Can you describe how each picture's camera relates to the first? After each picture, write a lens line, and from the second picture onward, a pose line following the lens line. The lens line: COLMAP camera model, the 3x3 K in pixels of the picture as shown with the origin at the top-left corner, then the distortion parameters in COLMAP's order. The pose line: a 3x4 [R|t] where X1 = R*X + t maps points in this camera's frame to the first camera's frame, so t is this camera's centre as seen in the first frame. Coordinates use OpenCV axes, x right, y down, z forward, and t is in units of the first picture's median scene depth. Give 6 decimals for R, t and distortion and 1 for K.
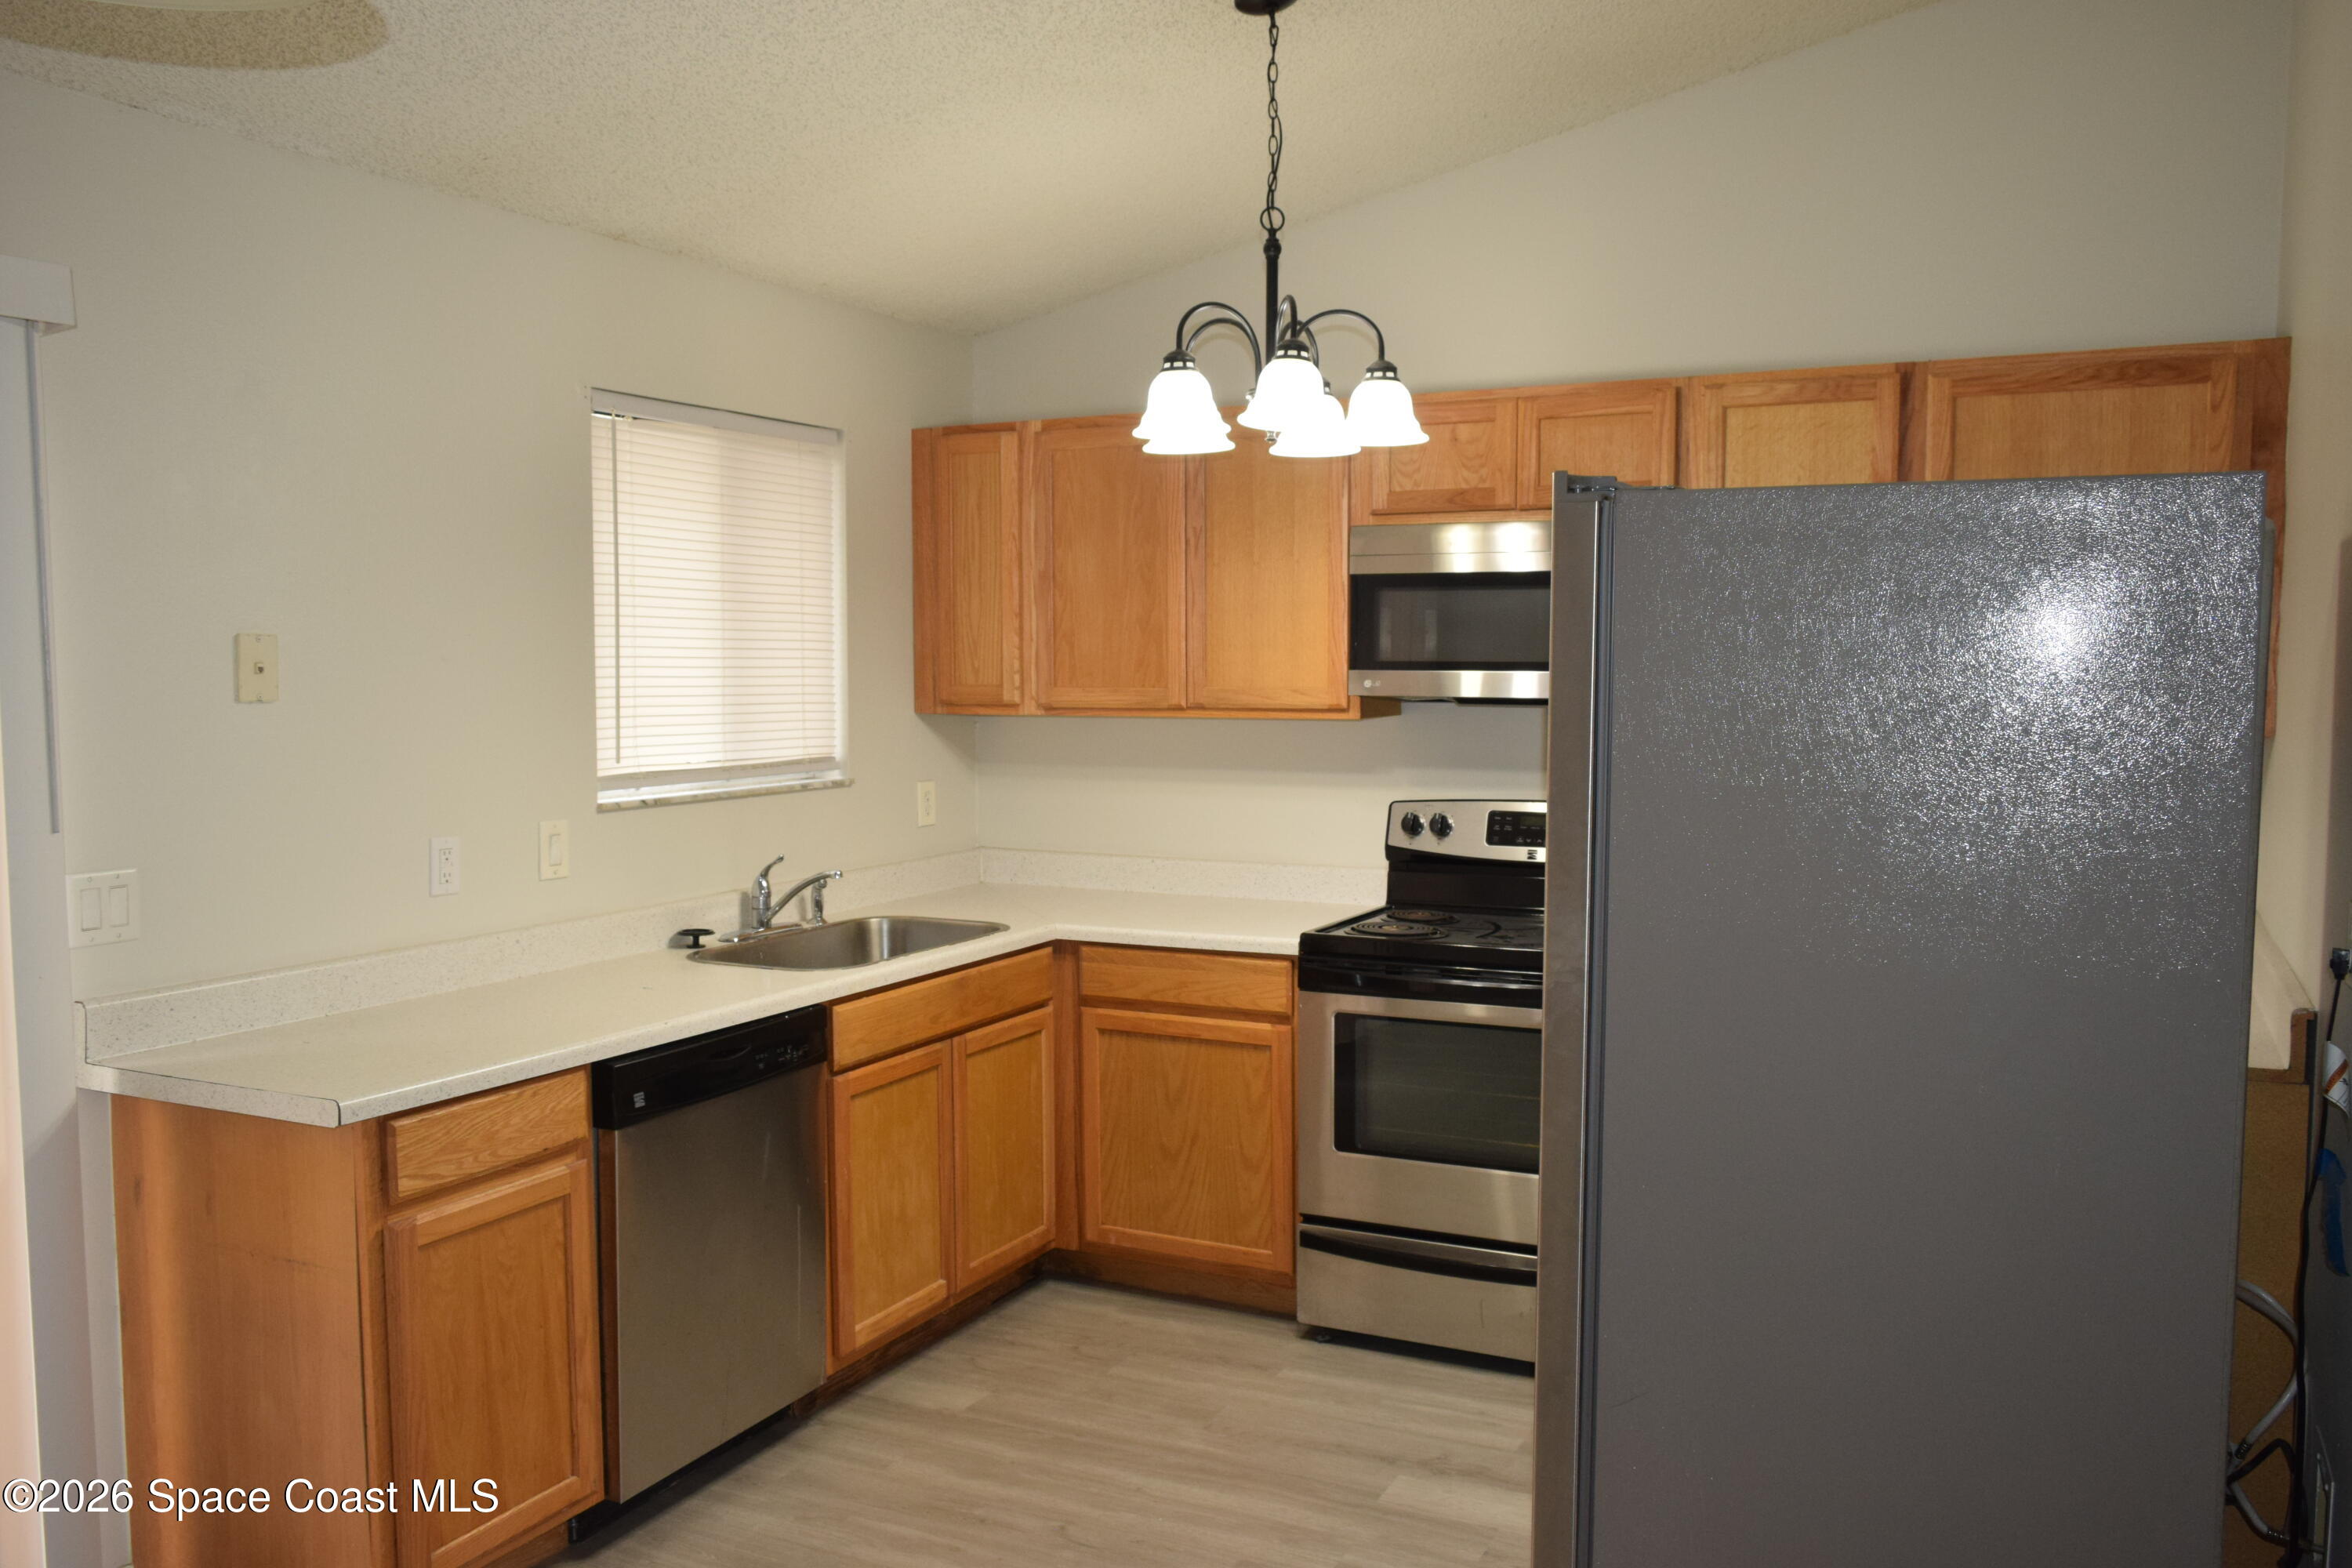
lens RADIAL K [[1815.6, 0, 1165.3], [0, 1815.6, 785.5], [0, 0, 1]] dist [-0.017004, 0.006171]
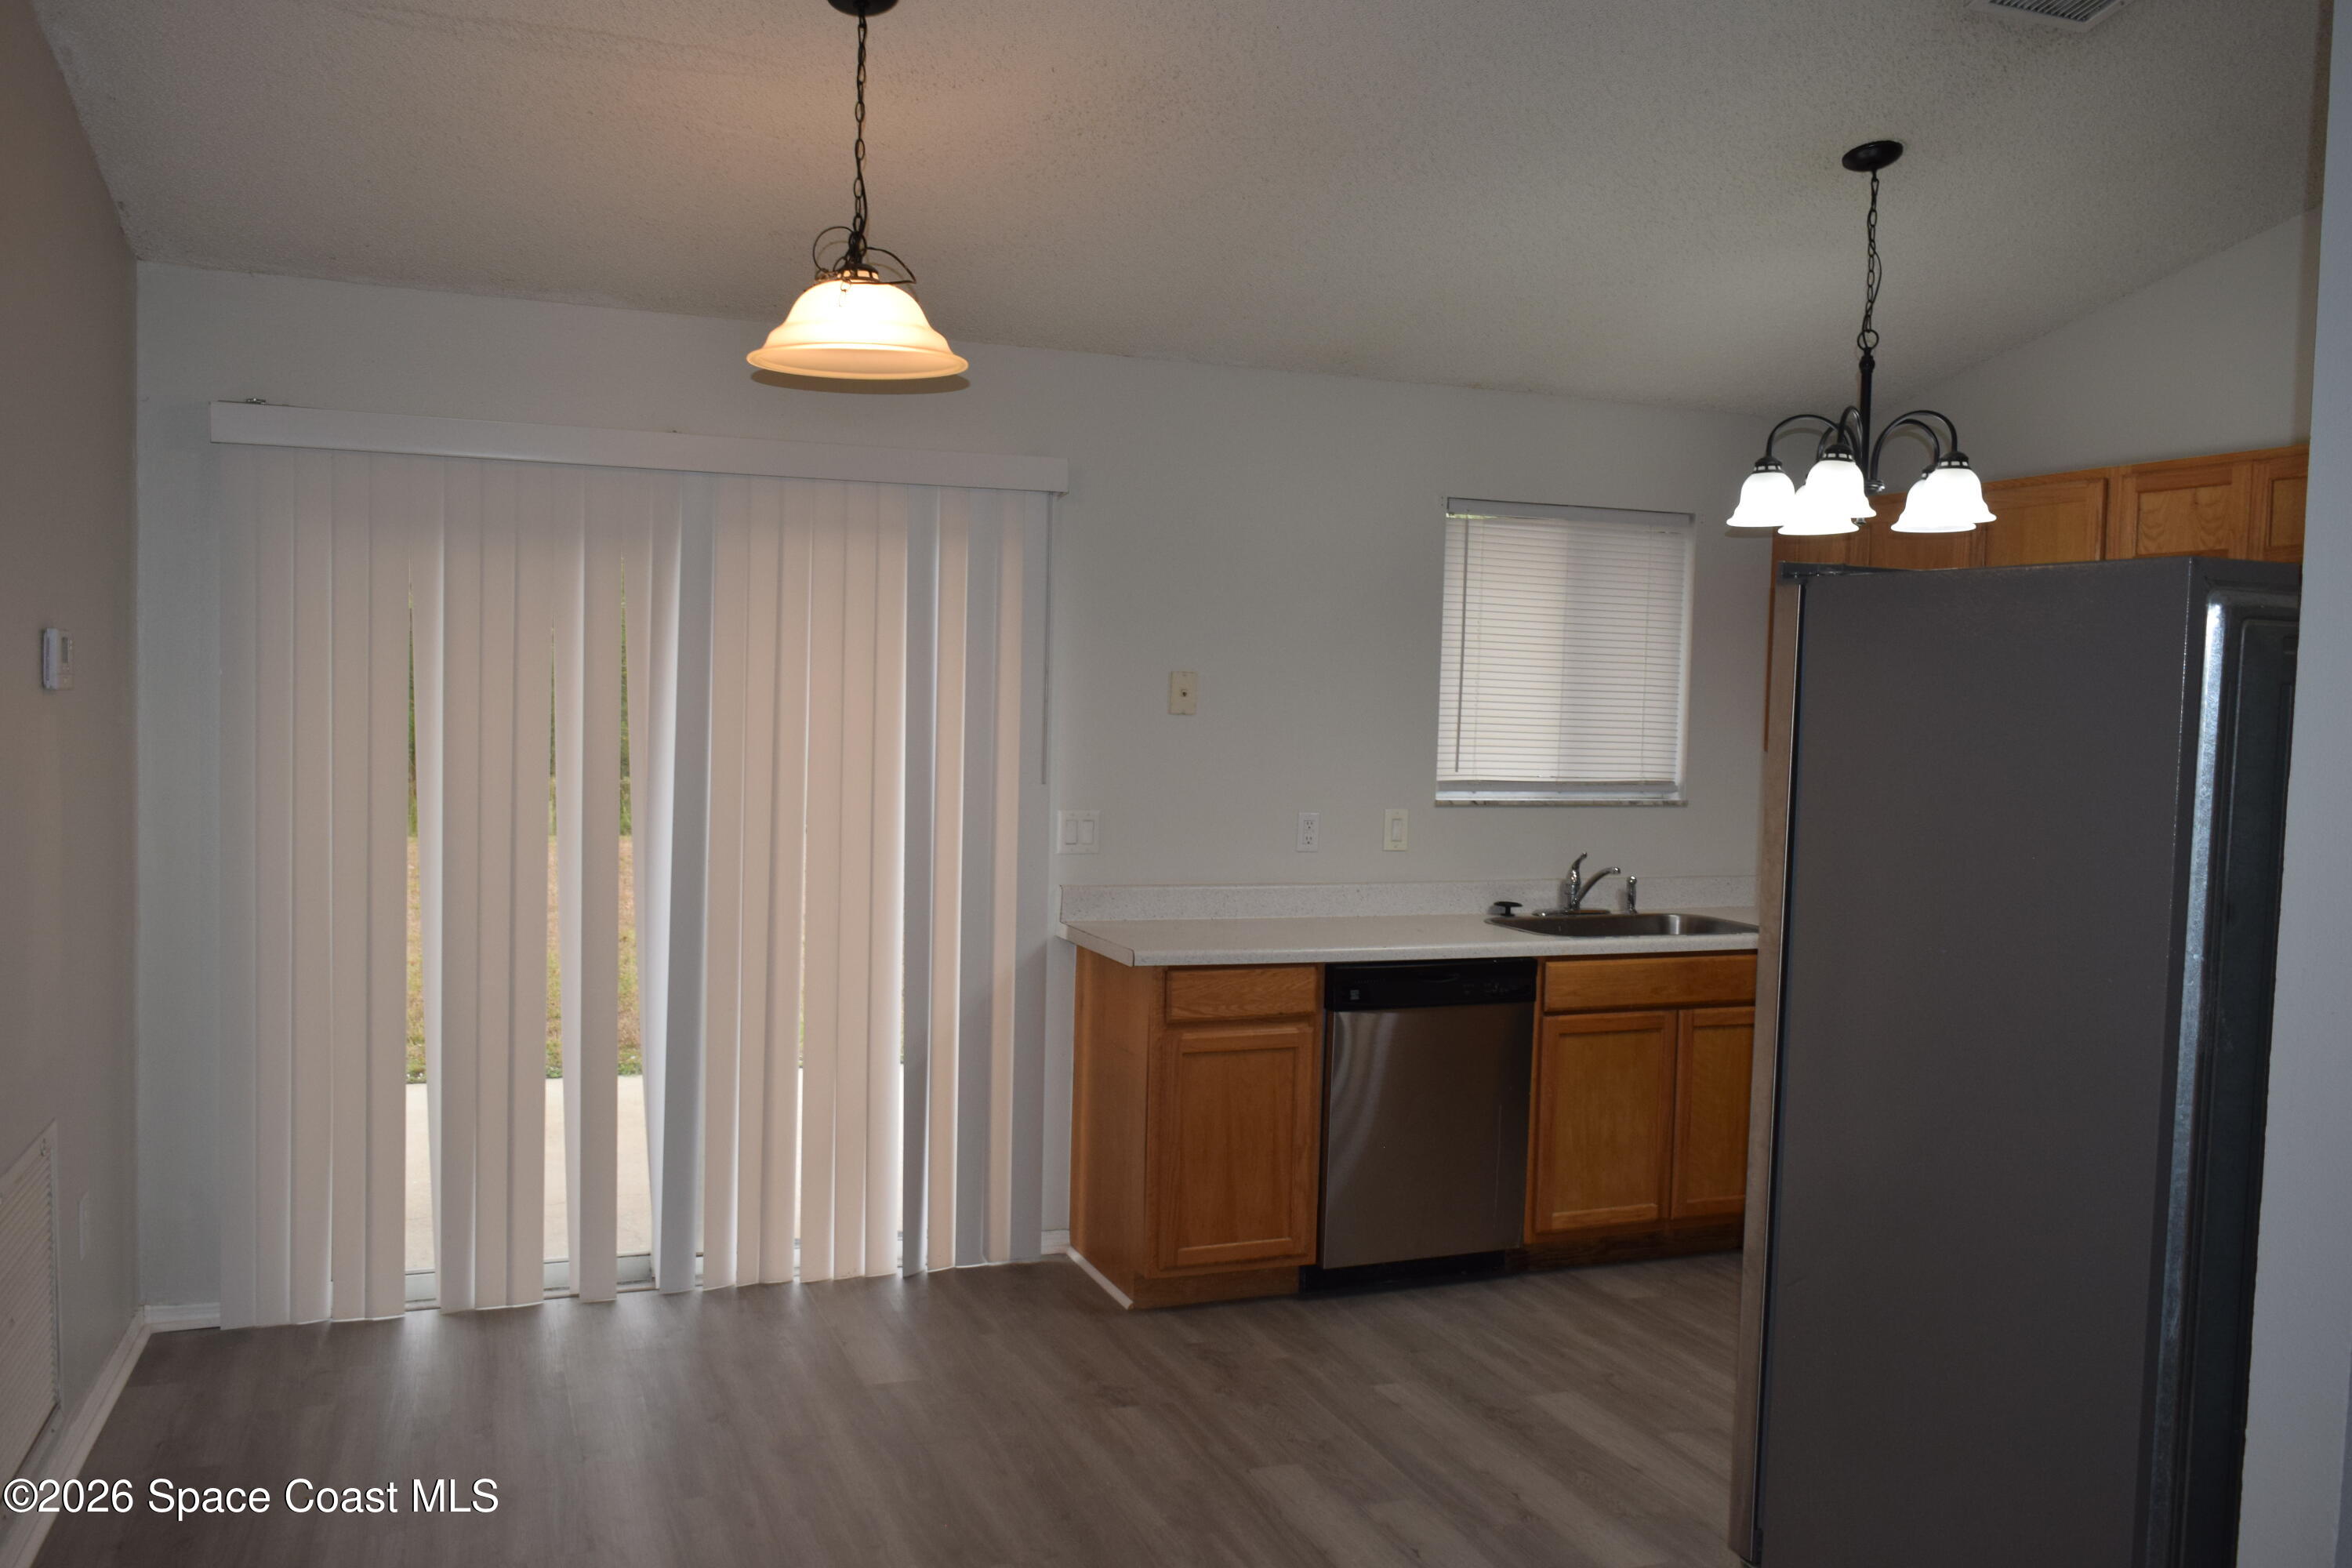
lens RADIAL K [[1827.3, 0, 1166.6], [0, 1827.3, 782.2], [0, 0, 1]] dist [-0.012319, 0.003329]
pose [[0.741888, 0.055370, -0.668234, 0.456787], [-0.073429, 0.997300, 0.001114, 0.009872], [0.666491, 0.048242, 0.743950, -0.161893]]
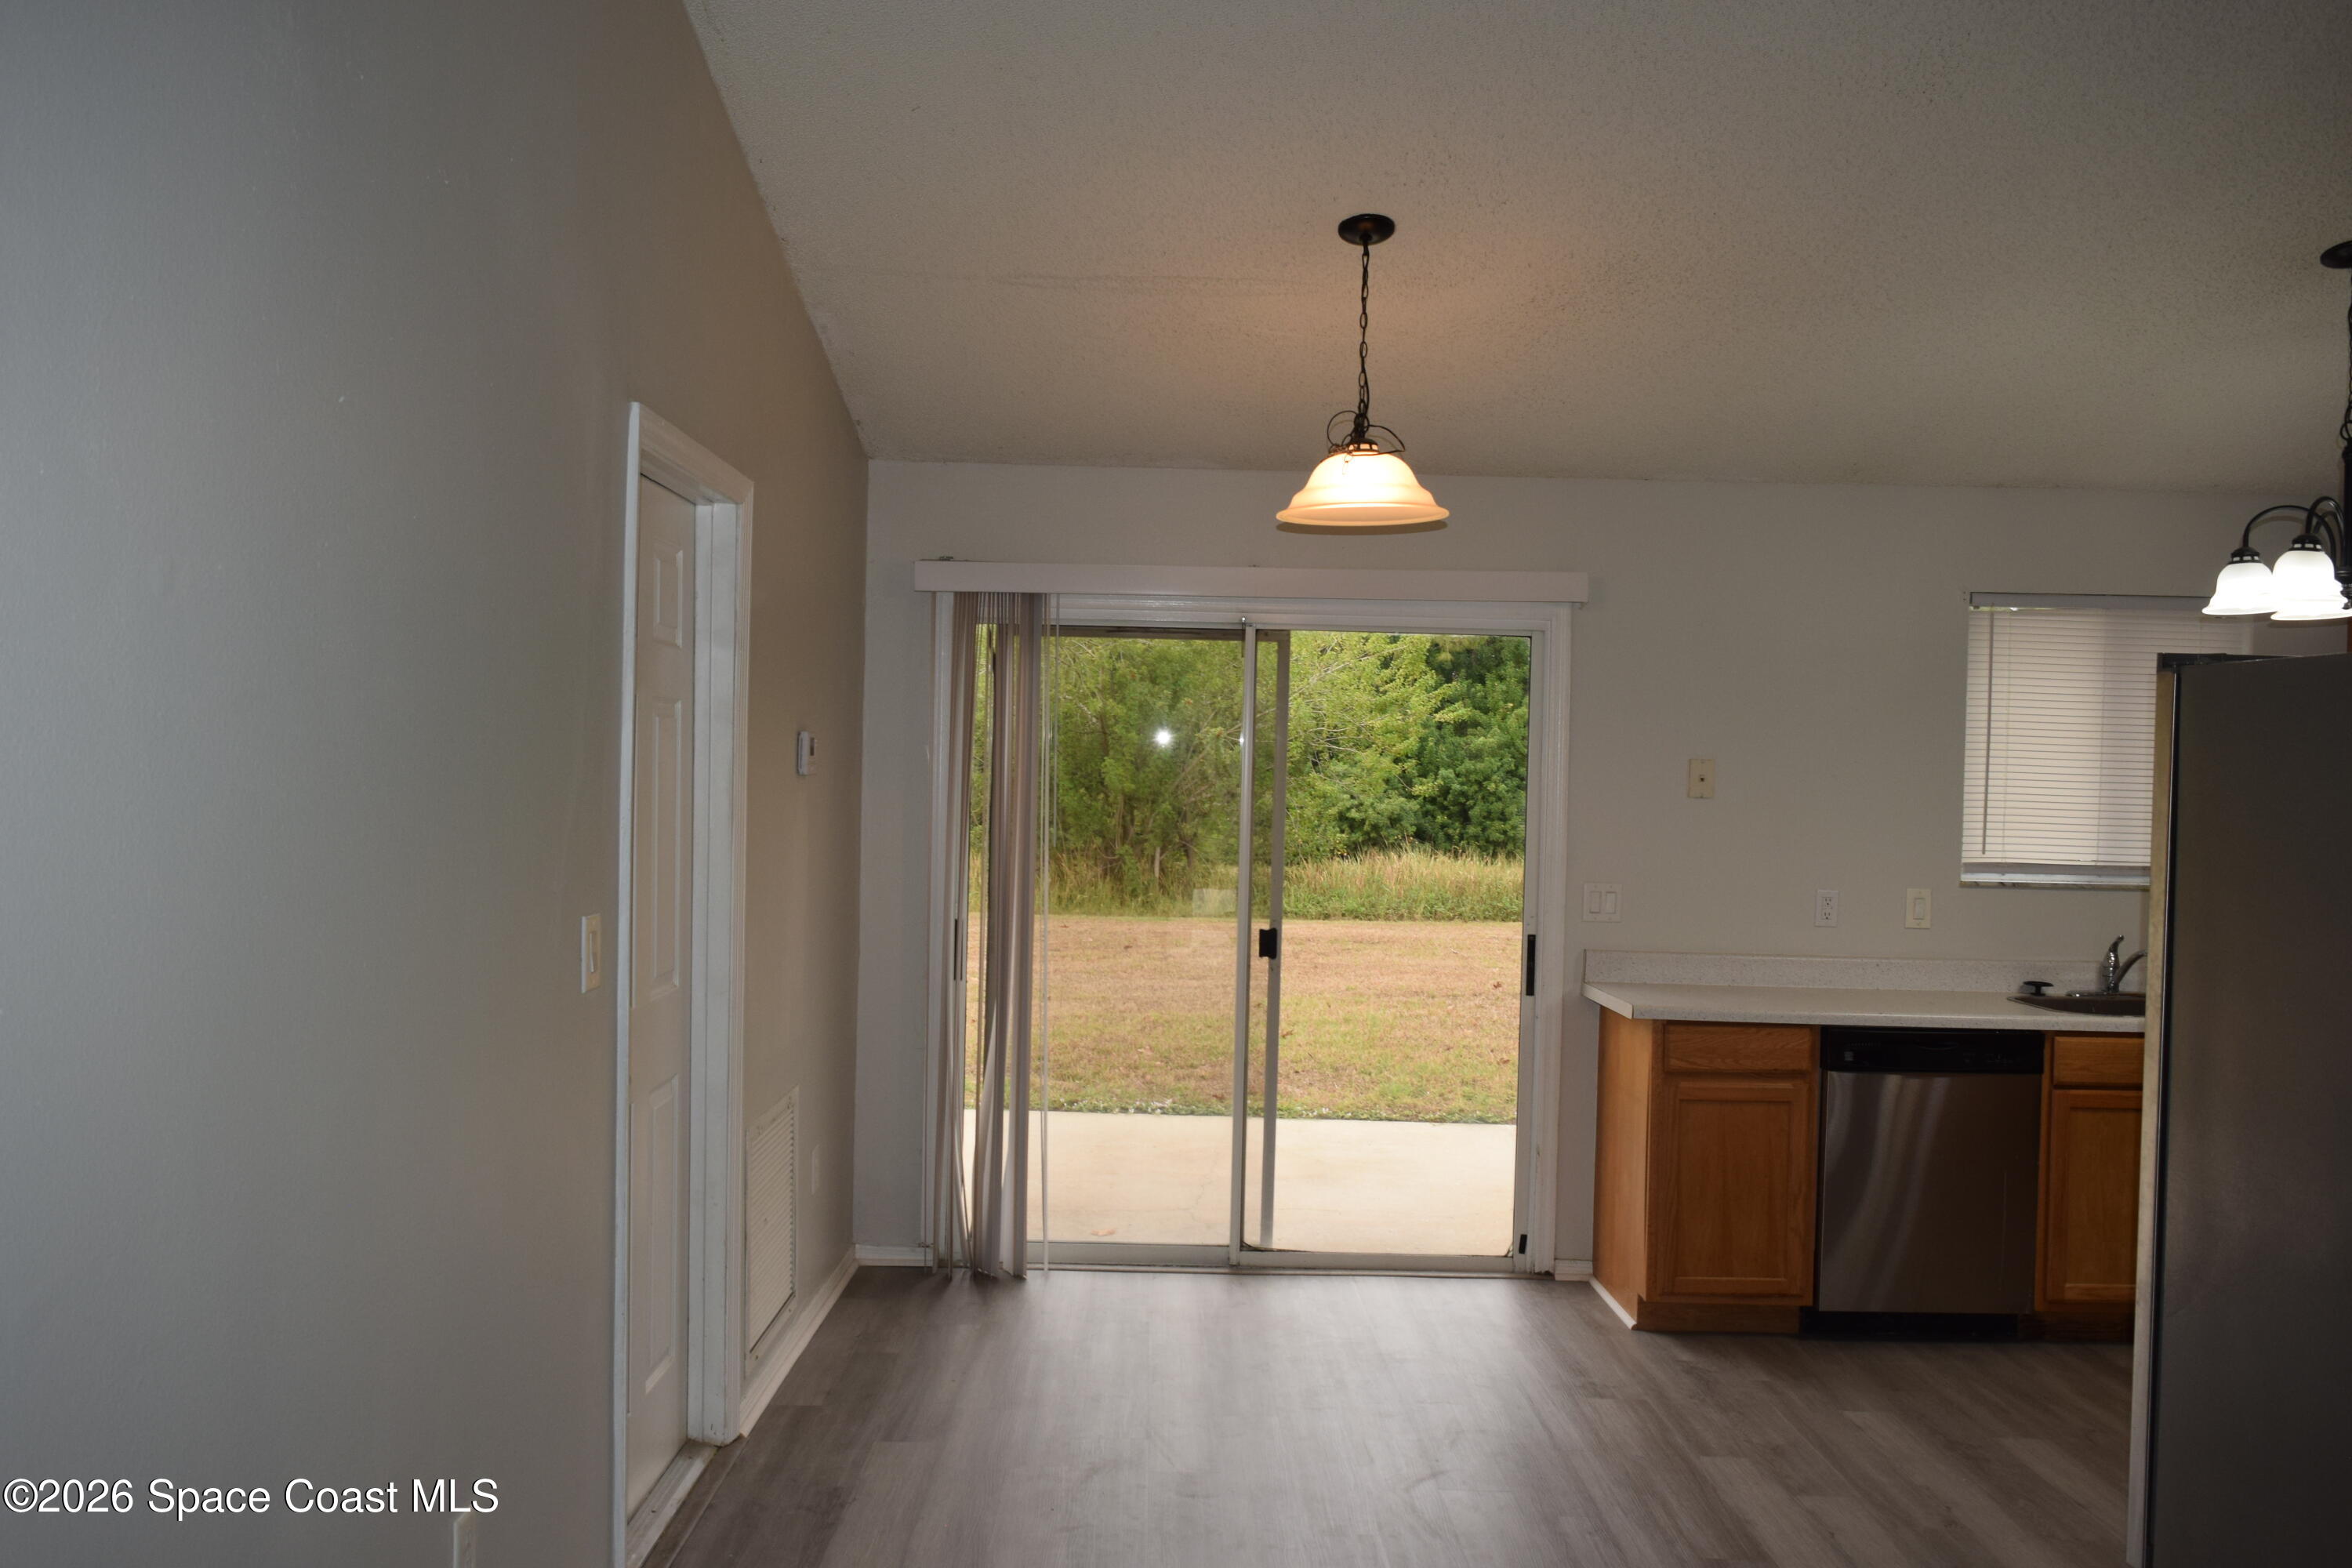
lens RADIAL K [[1837.5, 0, 1176.0], [0, 1837.5, 784.0], [0, 0, 1]] dist [-0.009494, 0.000845]
pose [[0.459125, 0.019622, -0.888155, 0.683583], [-0.084291, 0.996208, -0.021564, 0.017125], [0.884364, 0.084764, 0.459038, -0.215392]]
